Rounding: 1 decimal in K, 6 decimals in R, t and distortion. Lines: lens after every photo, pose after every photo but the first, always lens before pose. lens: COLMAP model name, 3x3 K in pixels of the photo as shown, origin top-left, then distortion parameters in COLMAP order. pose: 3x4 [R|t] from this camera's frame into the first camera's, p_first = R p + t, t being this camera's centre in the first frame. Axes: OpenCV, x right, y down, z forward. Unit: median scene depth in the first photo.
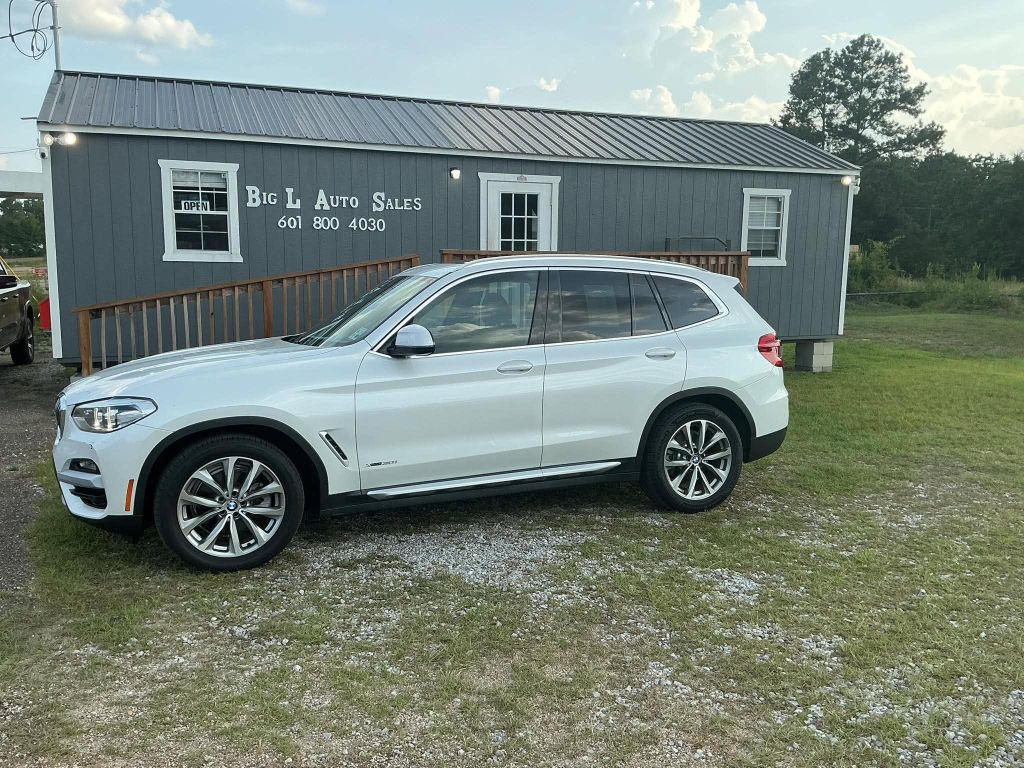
lens RADIAL K [[887.2, 0, 503.1], [0, 887.2, 387.4], [0, 0, 1]] dist [0.051958, -0.118065]
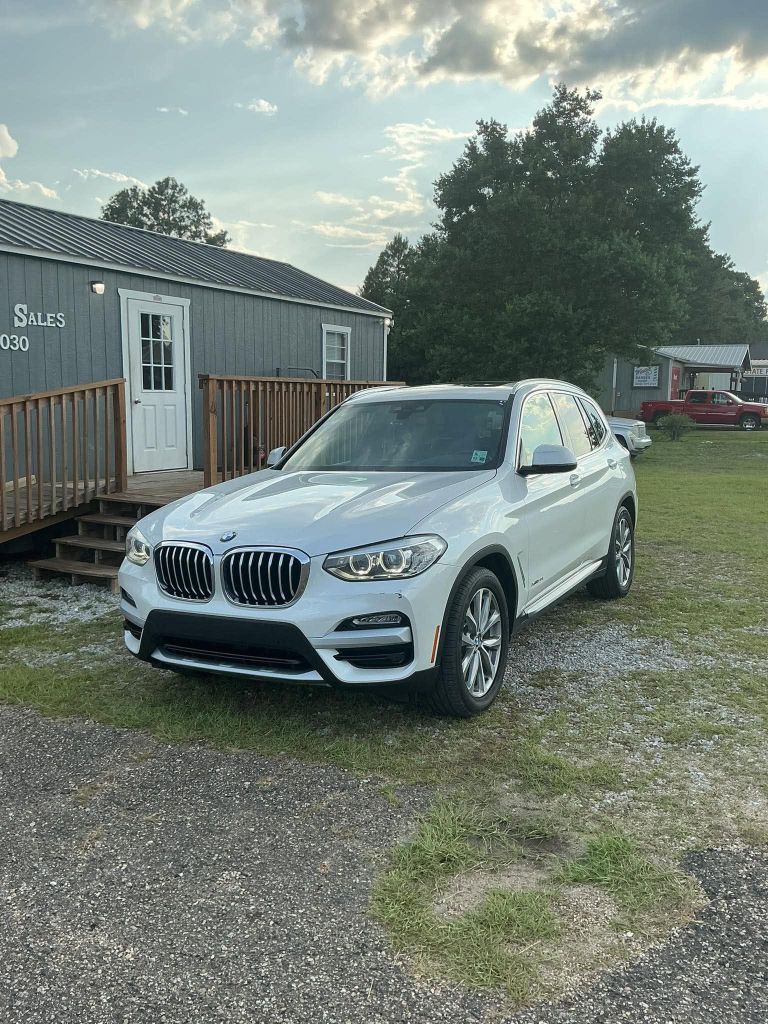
lens RADIAL K [[887.2, 0, 406.9], [0, 887.2, 526.2], [0, 0, 1]] dist [0.051958, -0.118065]
pose [[0.786317, -0.085362, 0.611898, -0.324089], [0.082785, 0.996035, 0.032568, -0.008680], [-0.612252, 0.025047, 0.790266, 0.109282]]
